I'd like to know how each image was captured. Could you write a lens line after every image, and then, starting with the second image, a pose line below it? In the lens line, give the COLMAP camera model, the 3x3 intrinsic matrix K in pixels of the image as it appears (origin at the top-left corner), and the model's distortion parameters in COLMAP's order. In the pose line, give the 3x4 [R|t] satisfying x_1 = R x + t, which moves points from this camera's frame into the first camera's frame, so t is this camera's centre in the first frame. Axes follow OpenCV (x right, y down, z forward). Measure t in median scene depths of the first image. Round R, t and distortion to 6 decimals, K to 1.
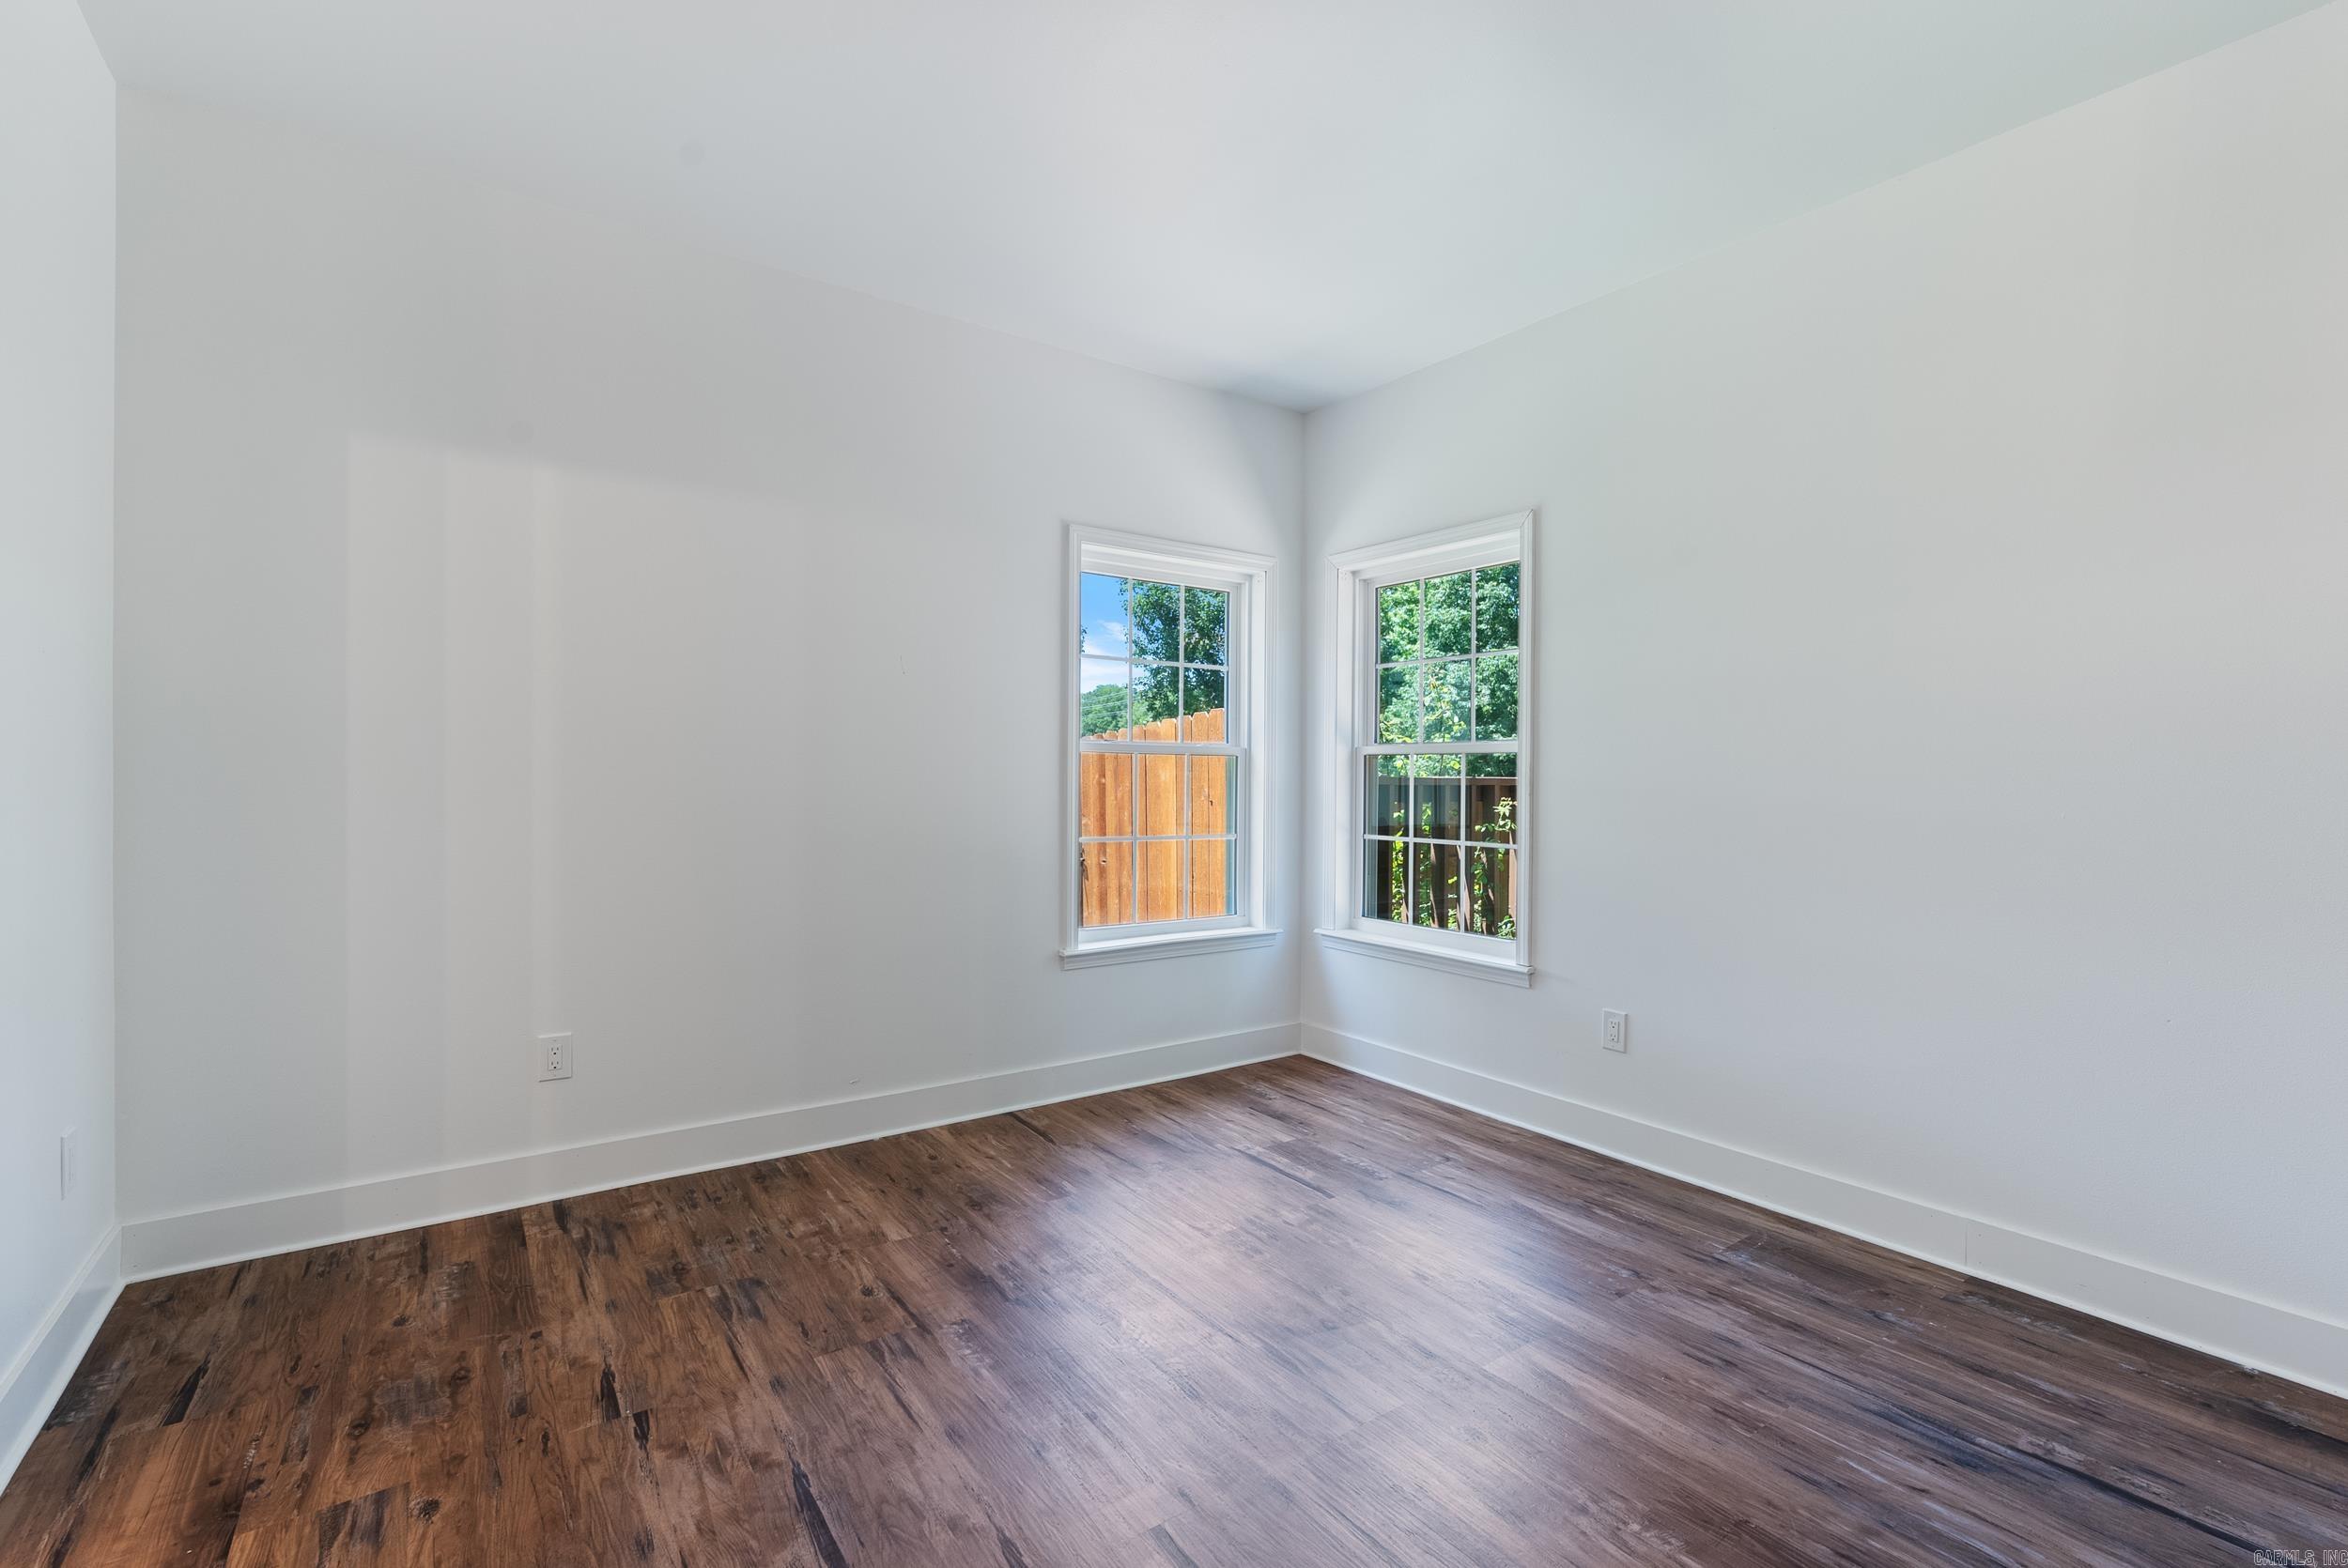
lens RADIAL K [[1037.5, 0, 1168.5], [0, 1037.5, 786.9], [0, 0, 1]] dist [-0.006921, 0.000417]
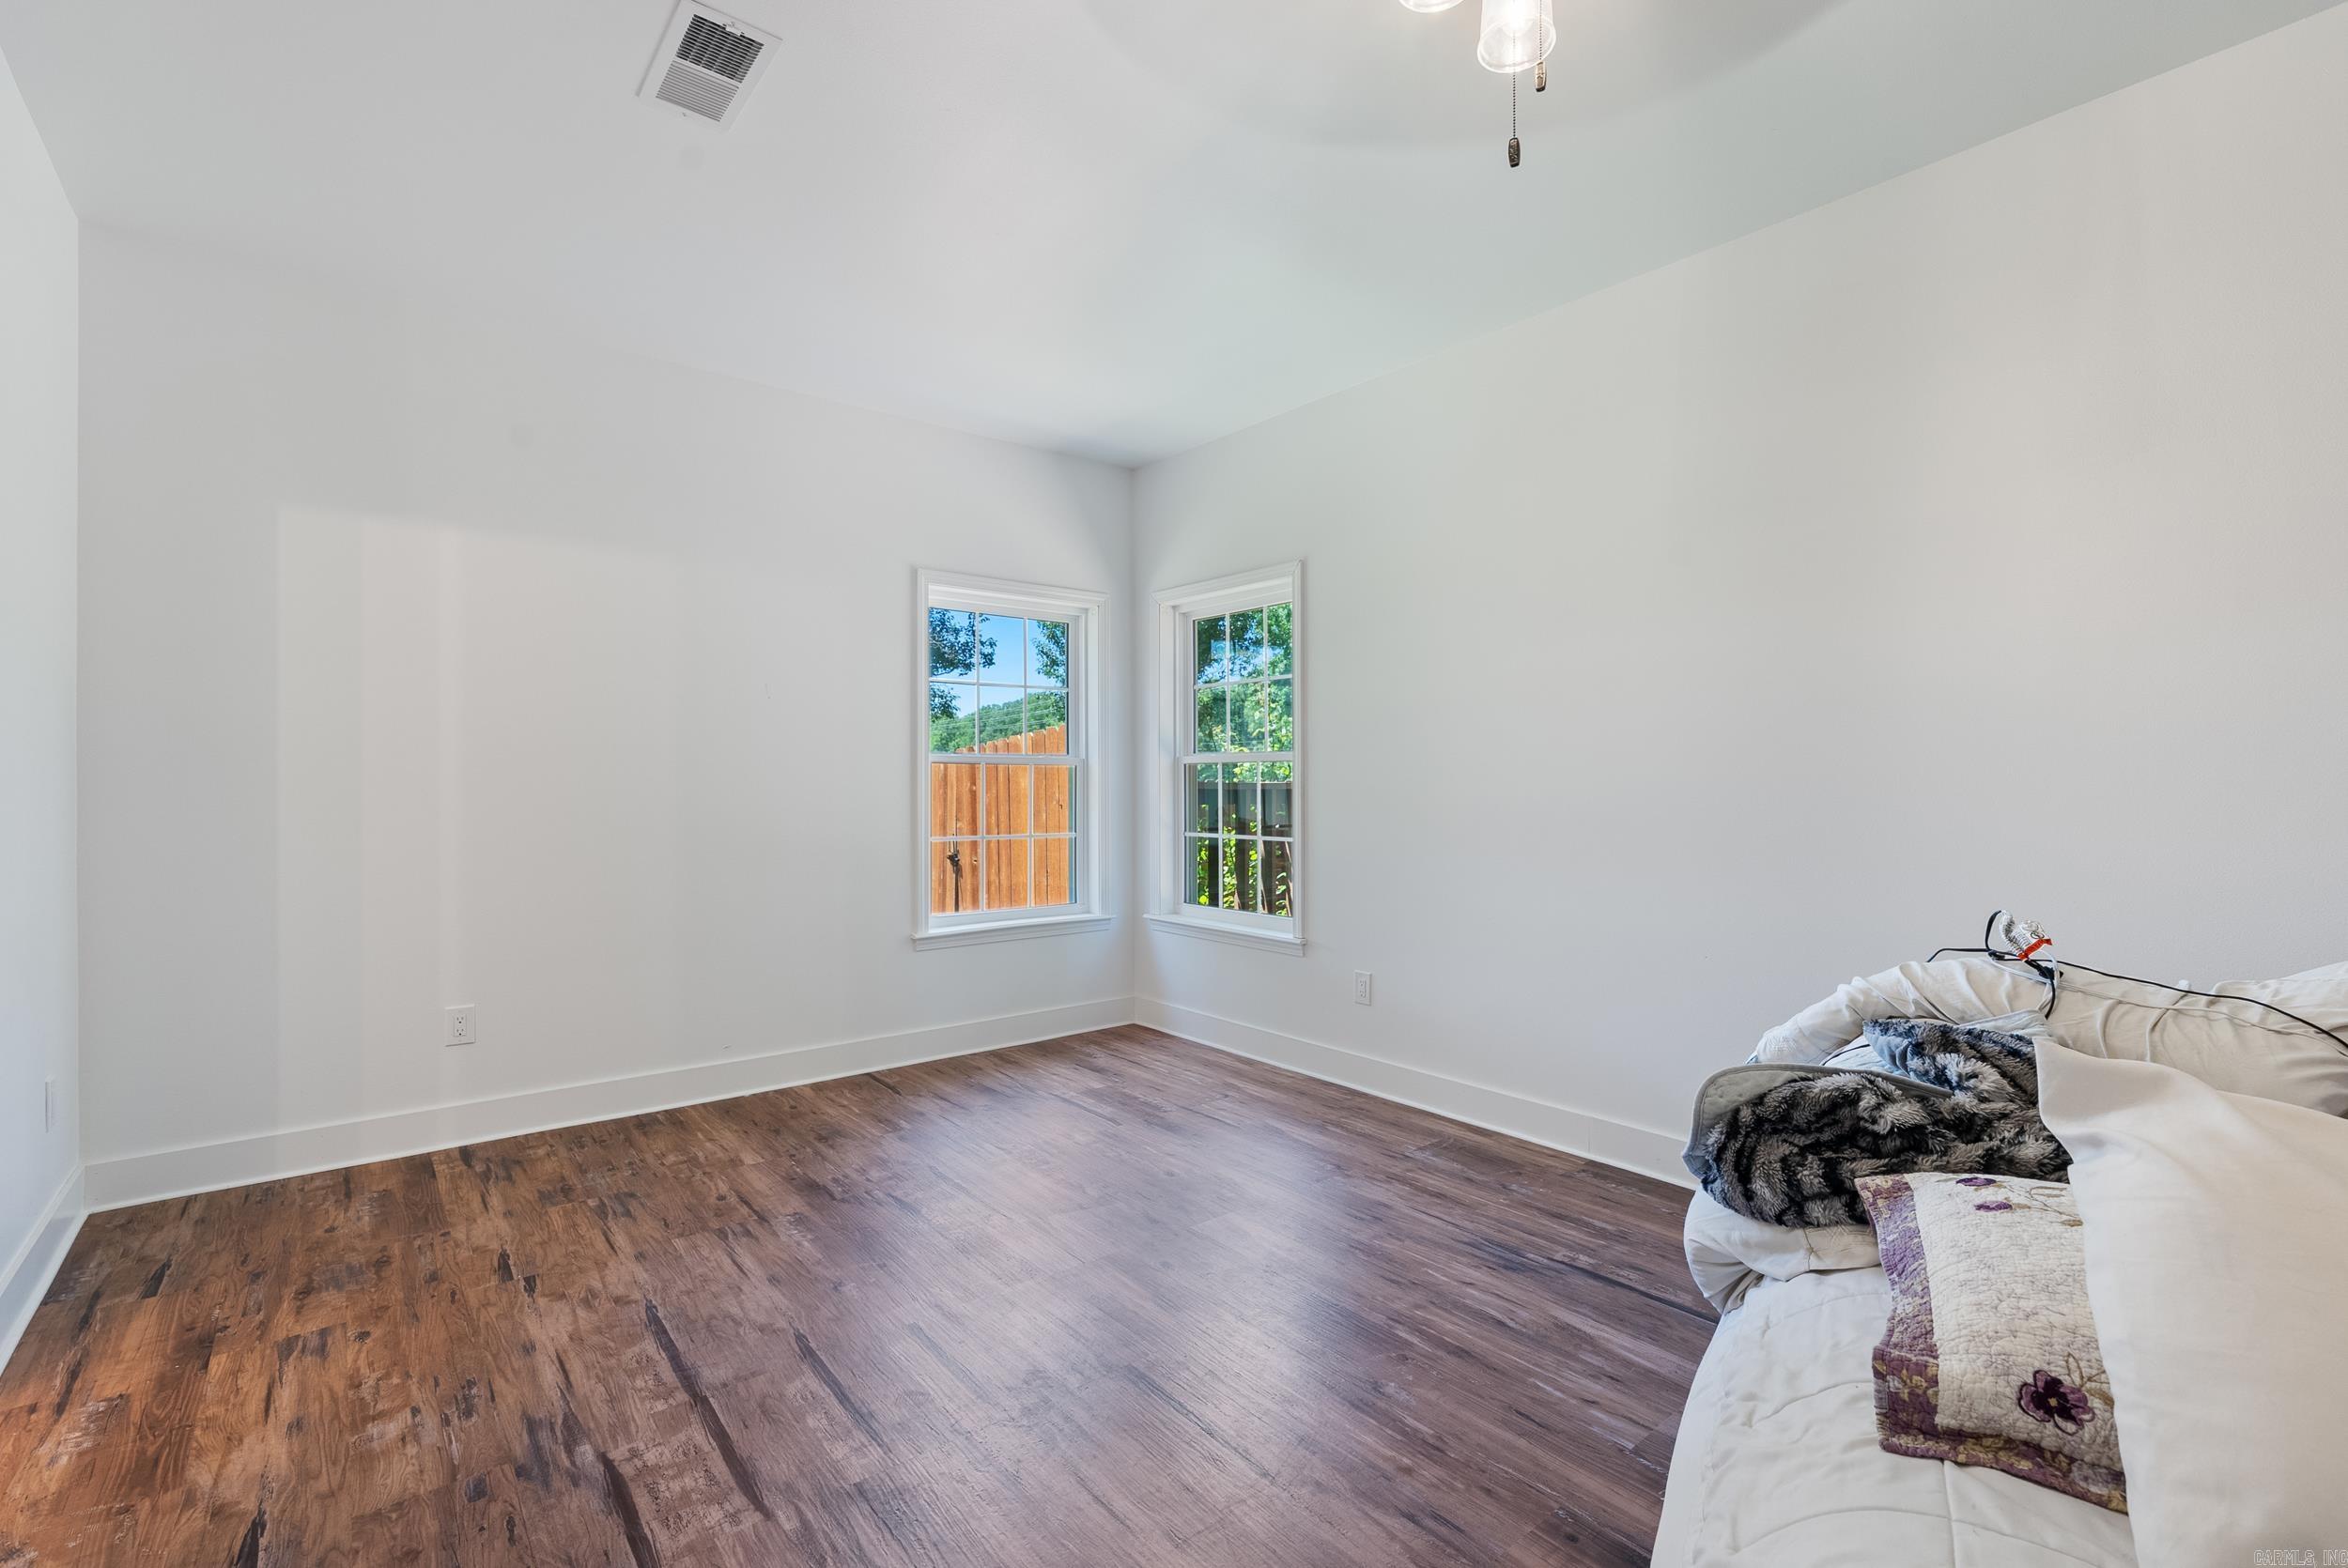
lens RADIAL K [[1037.5, 0, 1173.7], [0, 1037.5, 786.4], [0, 0, 1]] dist [-0.006921, 0.000417]
pose [[0.997566, -0.009913, 0.069024, 0.163827], [0.010431, 0.999920, -0.007135, 0.004772], [-0.068948, 0.007838, 0.997589, -0.273764]]
